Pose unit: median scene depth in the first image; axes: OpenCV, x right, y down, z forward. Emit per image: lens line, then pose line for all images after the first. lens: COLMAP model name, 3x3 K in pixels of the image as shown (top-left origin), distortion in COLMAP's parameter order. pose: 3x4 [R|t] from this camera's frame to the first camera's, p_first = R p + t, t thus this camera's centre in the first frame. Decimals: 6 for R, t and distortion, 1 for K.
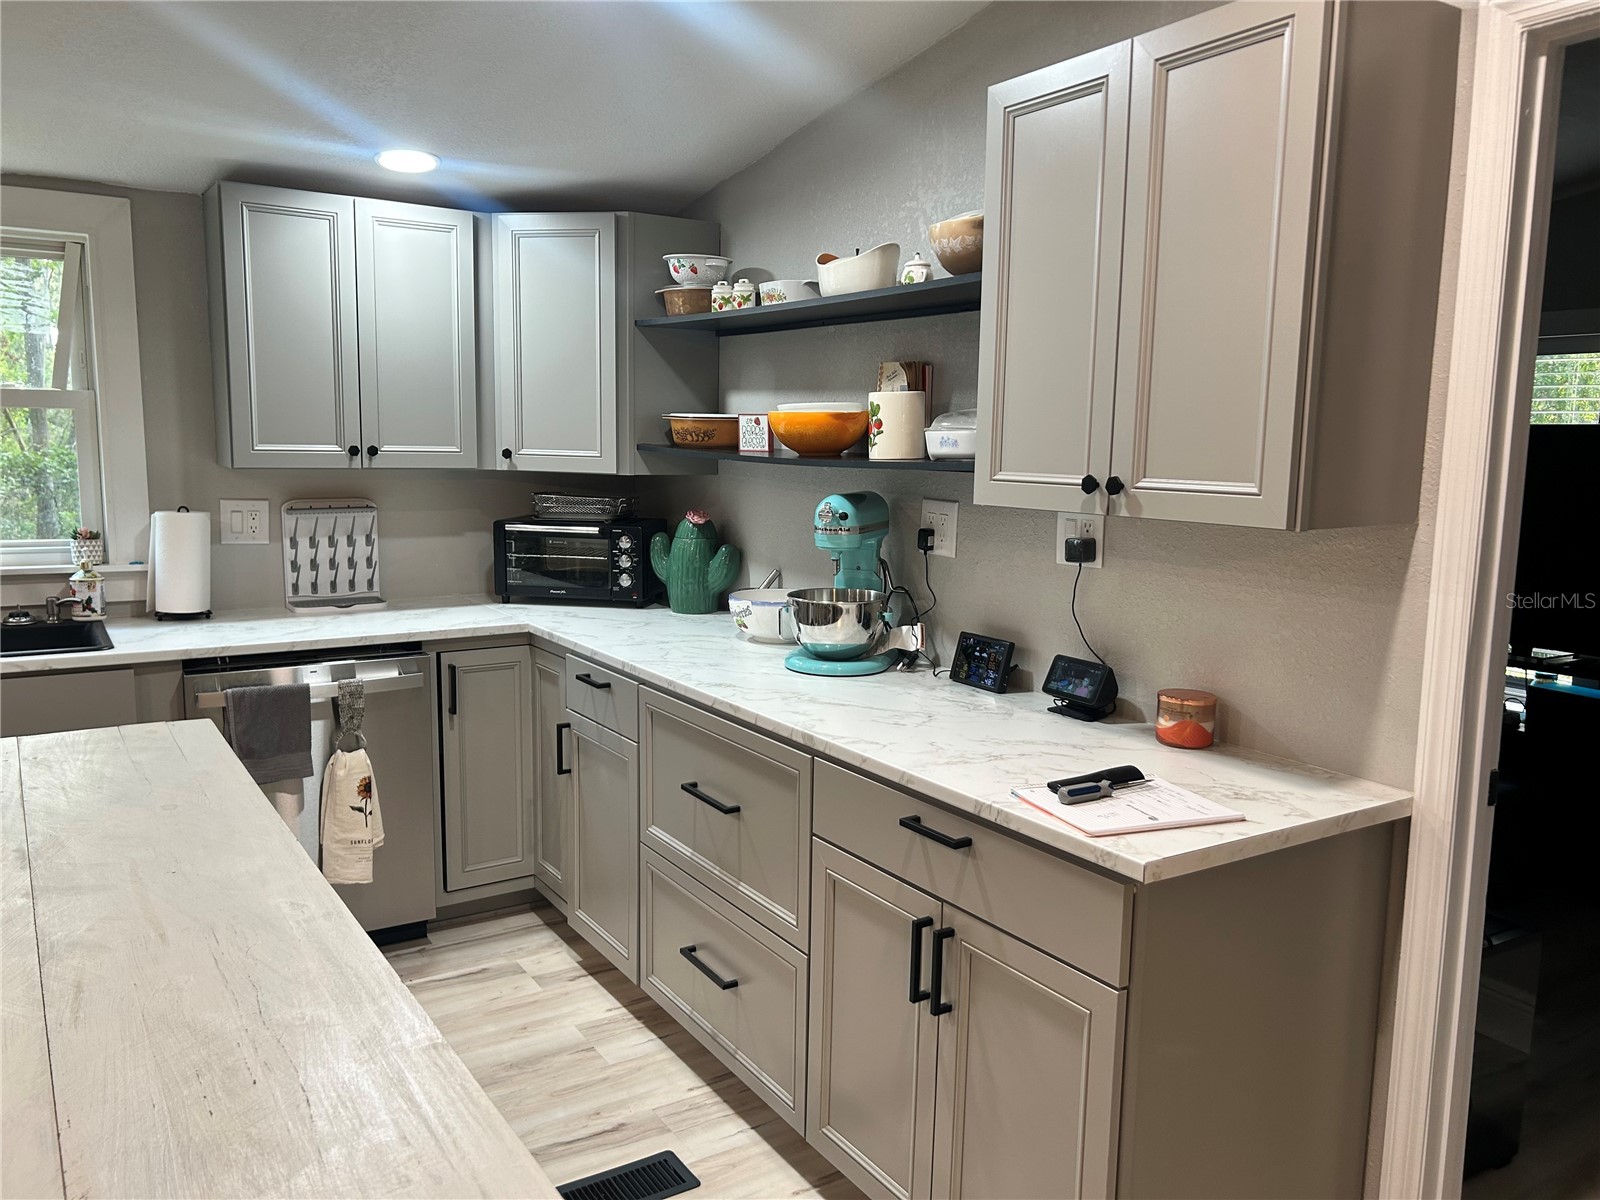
lens RADIAL K [[1206.3, 0, 792.8], [0, 1206.3, 602.0], [0, 0, 1]] dist [0.052870, -0.055396]
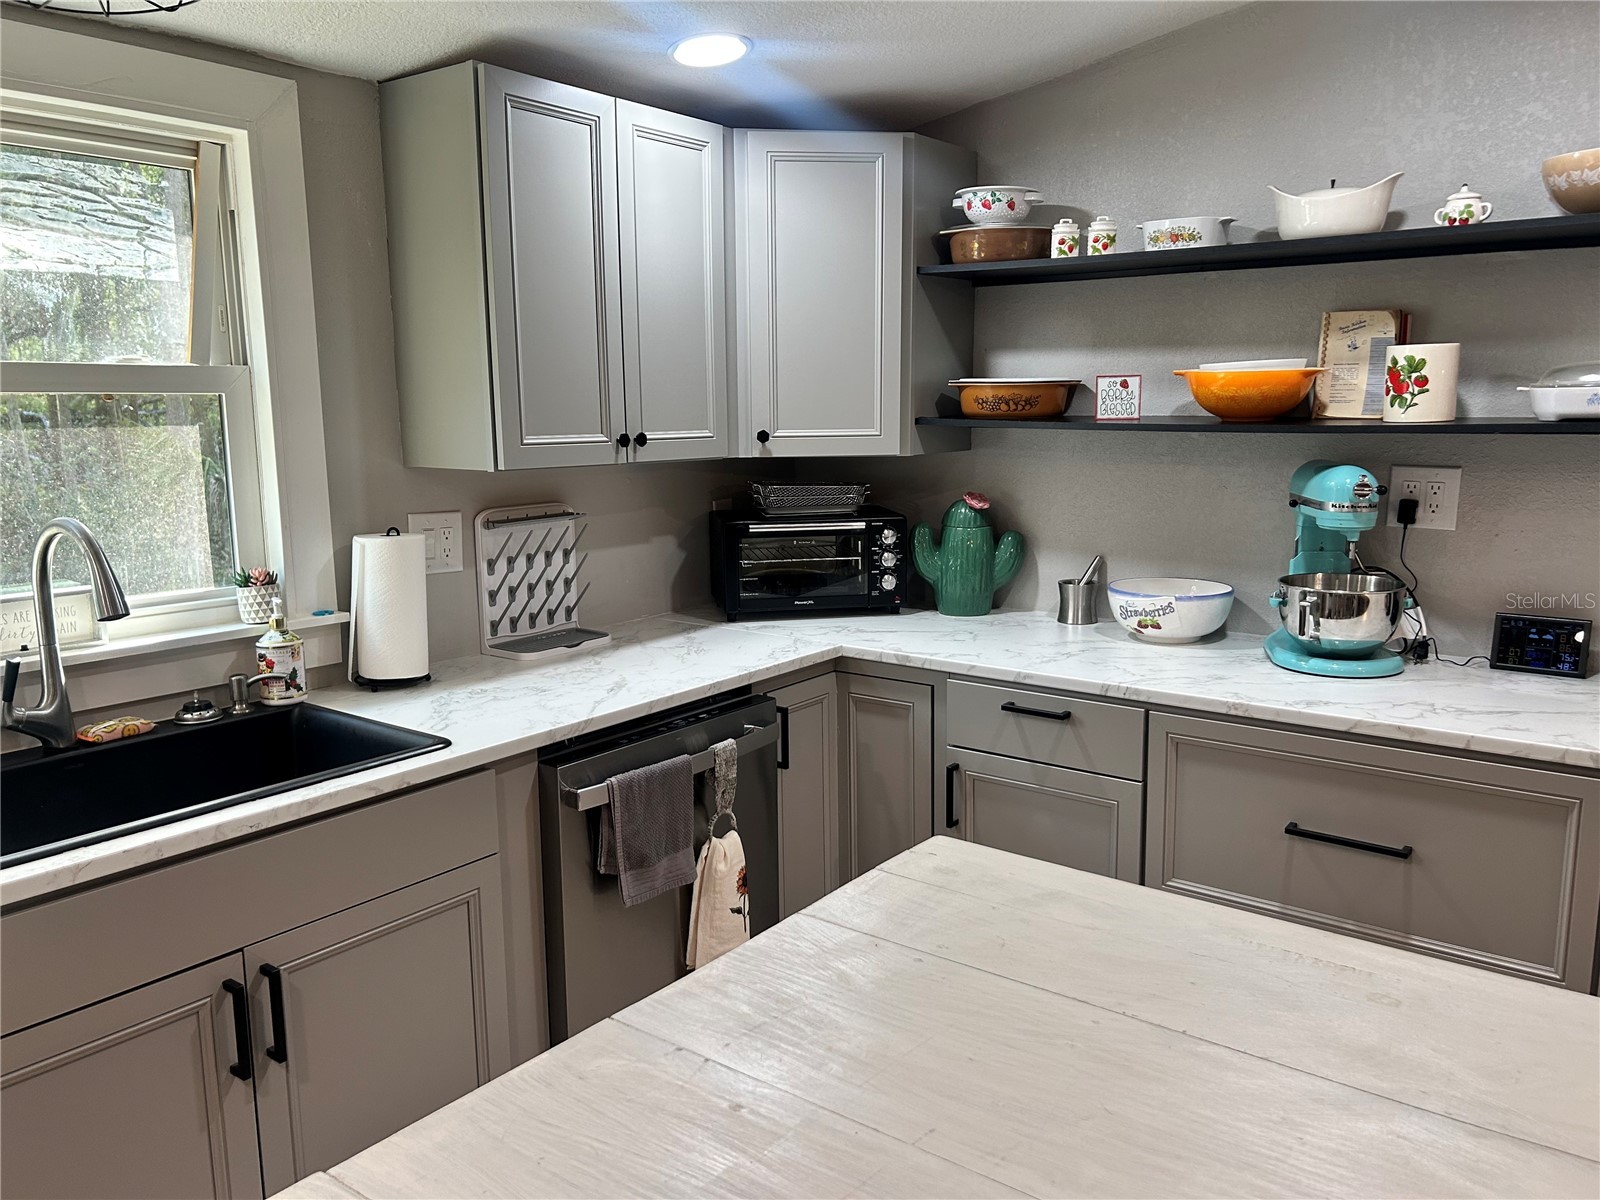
lens RADIAL K [[1206.3, 0, 798.1], [0, 1206.3, 600.8], [0, 0, 1]] dist [0.052870, -0.055396]
pose [[0.940318, -0.082934, 0.330036, -0.527010], [0.074046, 0.996475, 0.039433, -0.047580], [-0.332142, -0.012641, 0.943145, 0.261154]]
